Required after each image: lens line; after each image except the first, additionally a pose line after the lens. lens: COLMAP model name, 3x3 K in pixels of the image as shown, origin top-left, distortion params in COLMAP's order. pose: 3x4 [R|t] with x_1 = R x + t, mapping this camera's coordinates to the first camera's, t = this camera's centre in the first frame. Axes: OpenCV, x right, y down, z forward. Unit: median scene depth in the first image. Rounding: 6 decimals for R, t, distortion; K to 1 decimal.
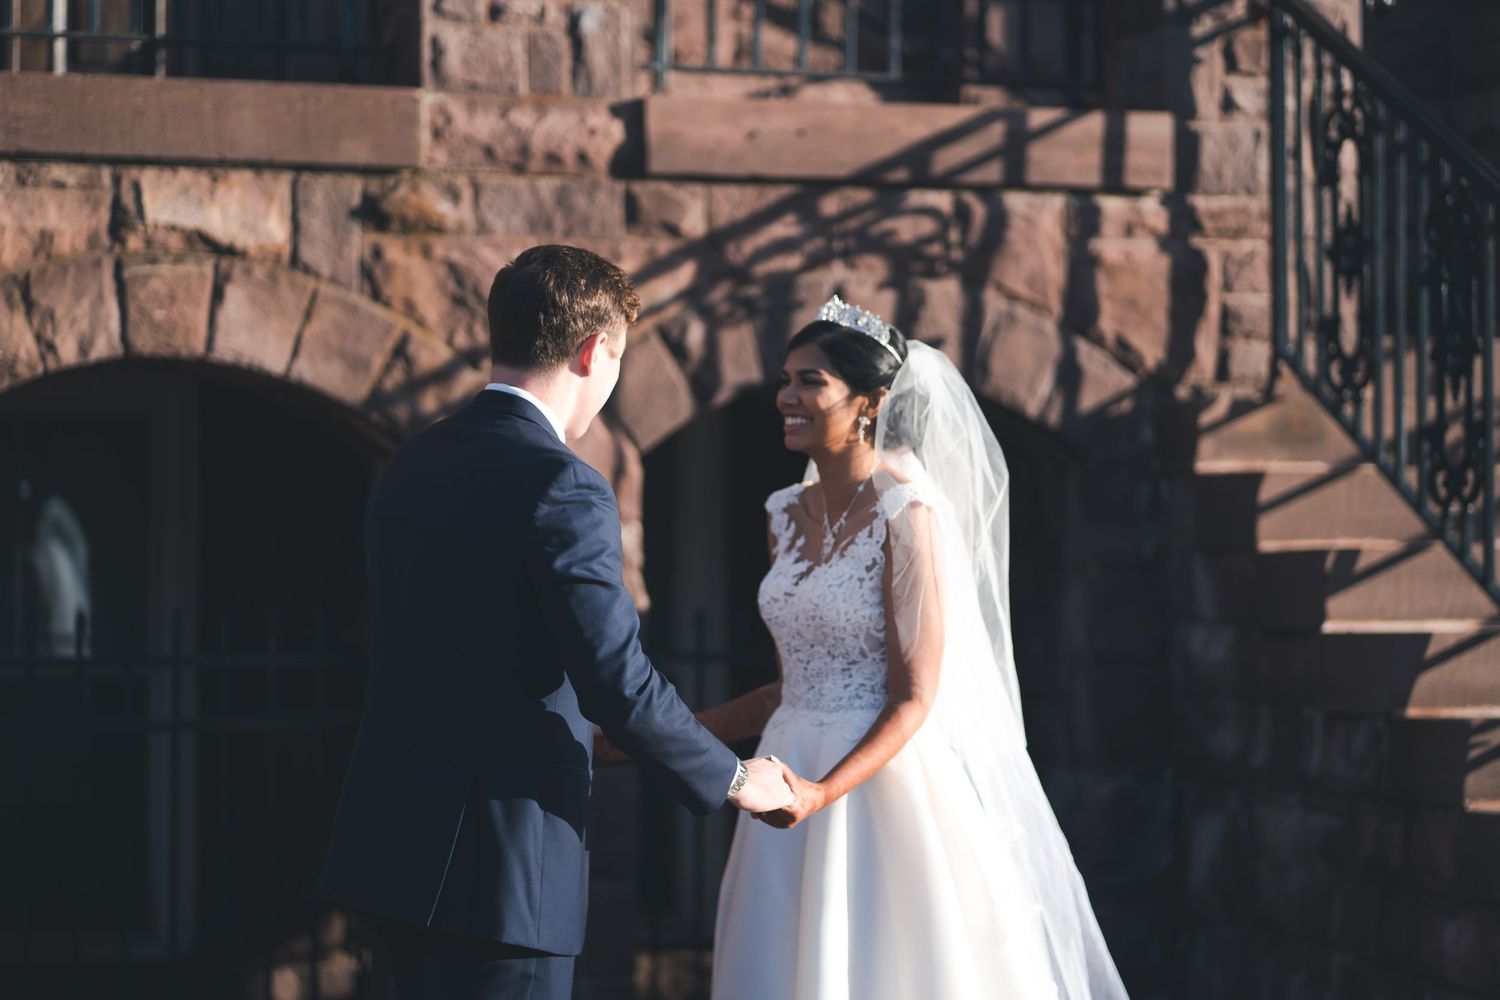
lens RADIAL K [[3690.0, 0, 753.2], [0, 3690.0, 498.9], [0, 0, 1]] dist [0.052403, 0.000000]
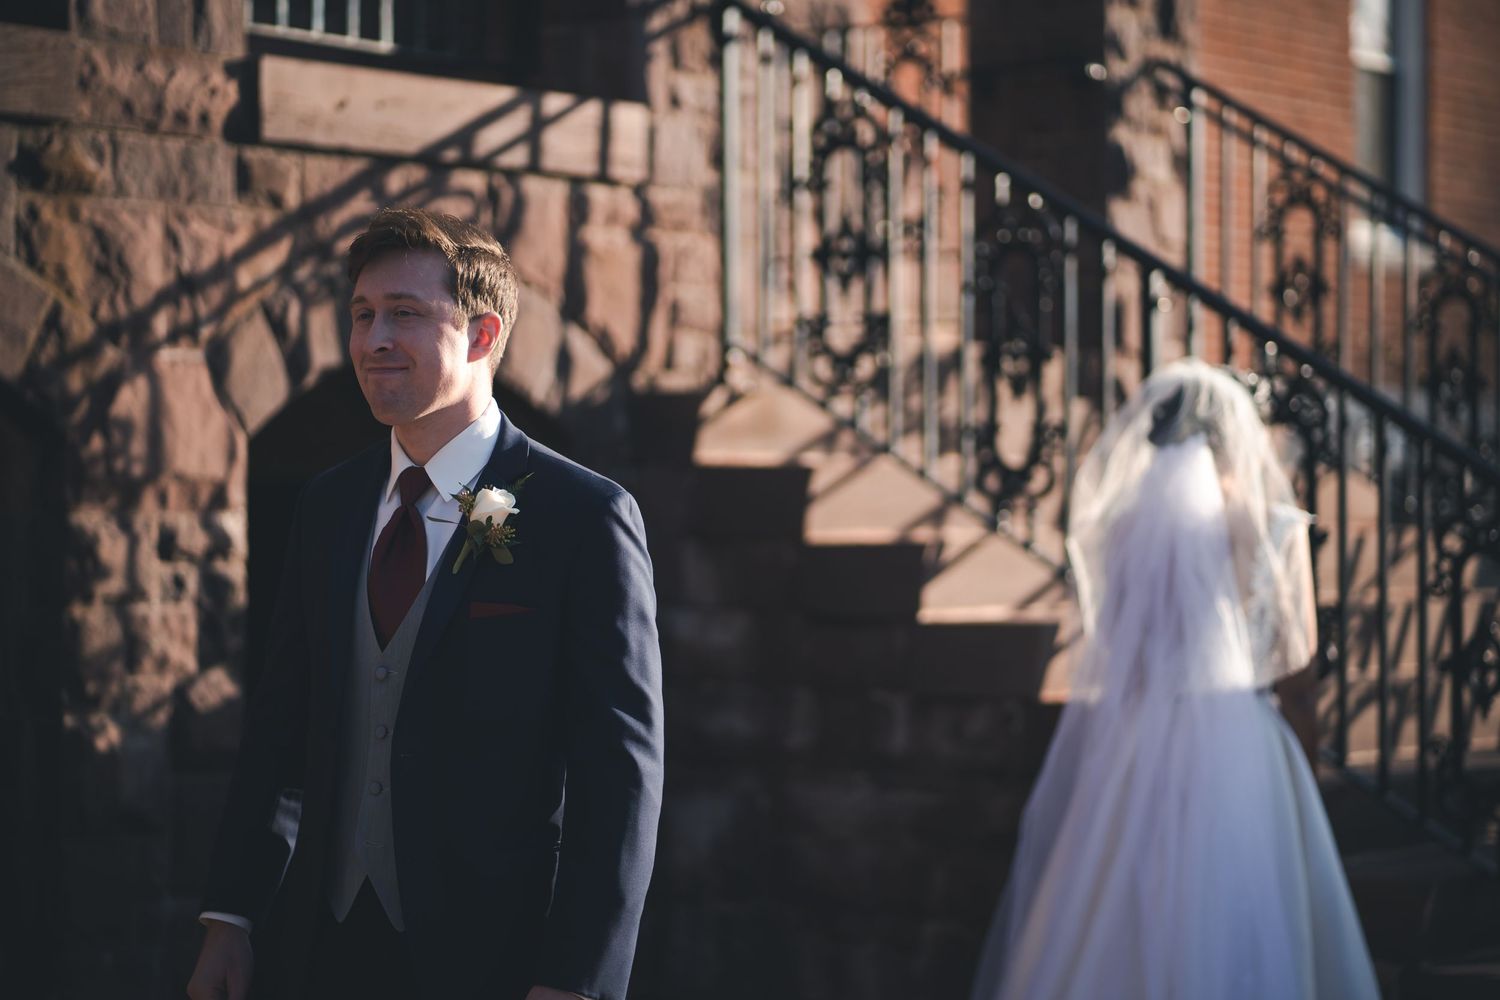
lens RADIAL K [[3690.0, 0, 757.1], [0, 3690.0, 488.9], [0, 0, 1]] dist [0.052403, 0.000000]
pose [[0.816501, 0.004326, 0.577328, -0.468453], [-0.013163, 0.999851, 0.011124, -0.011544], [-0.577194, -0.016682, 0.816436, 0.159399]]
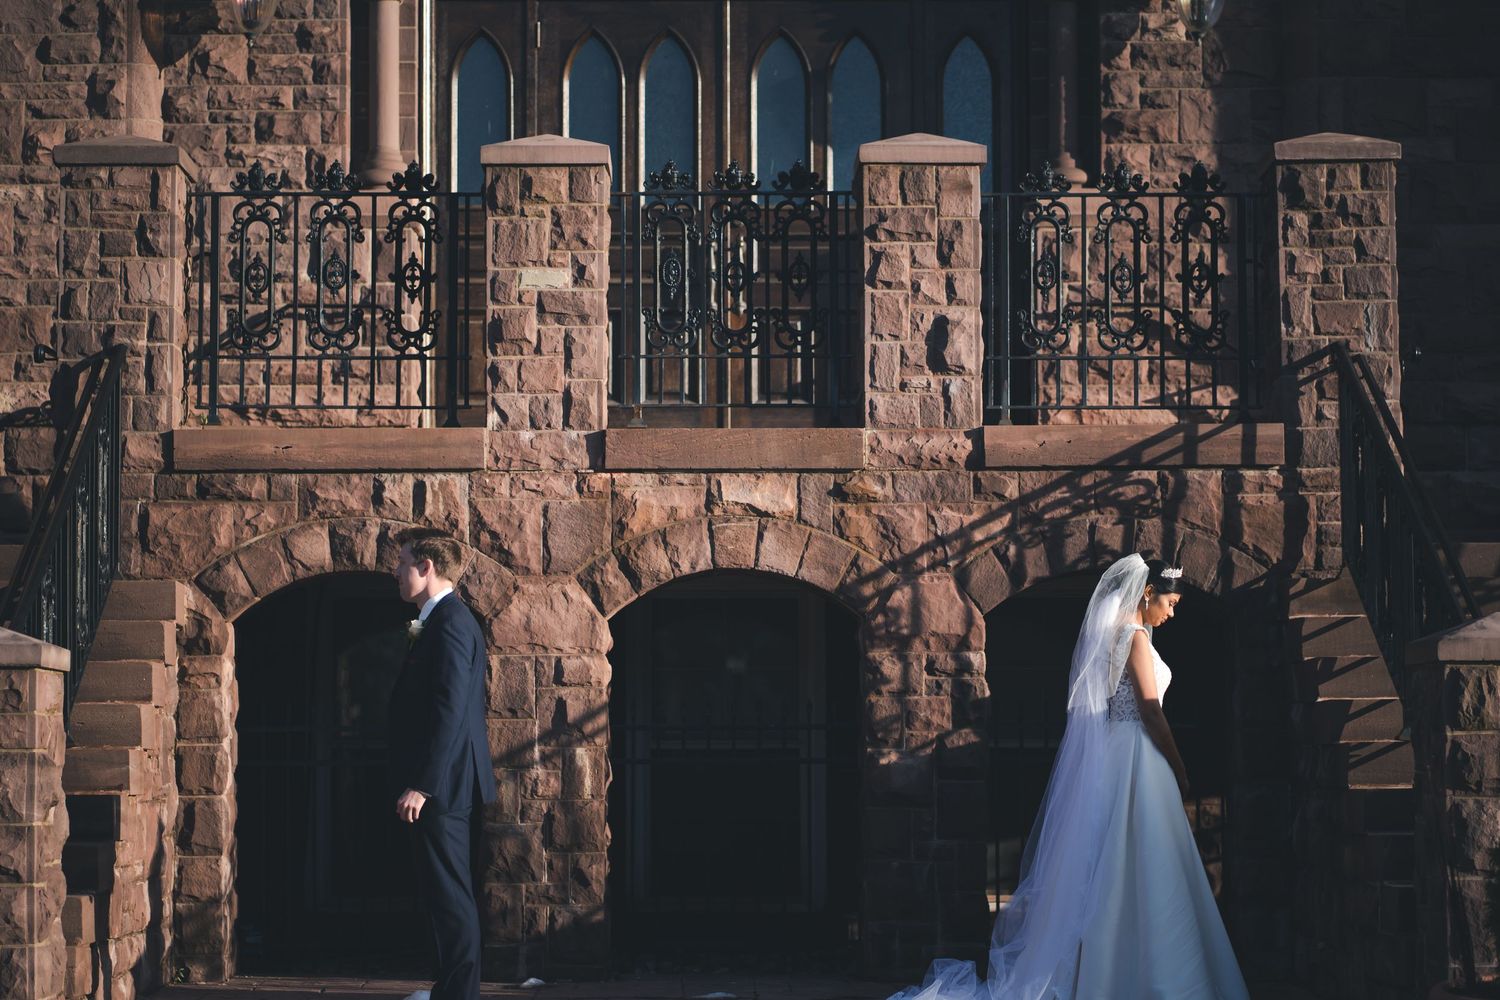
lens RADIAL K [[3690.0, 0, 749.4], [0, 3690.0, 503.2], [0, 0, 1]] dist [0.052403, 0.000000]
pose [[0.968962, -0.022106, -0.246221, 0.321870], [0.012072, 0.999037, -0.042191, 0.009275], [0.246916, 0.037909, 0.968295, -0.870848]]
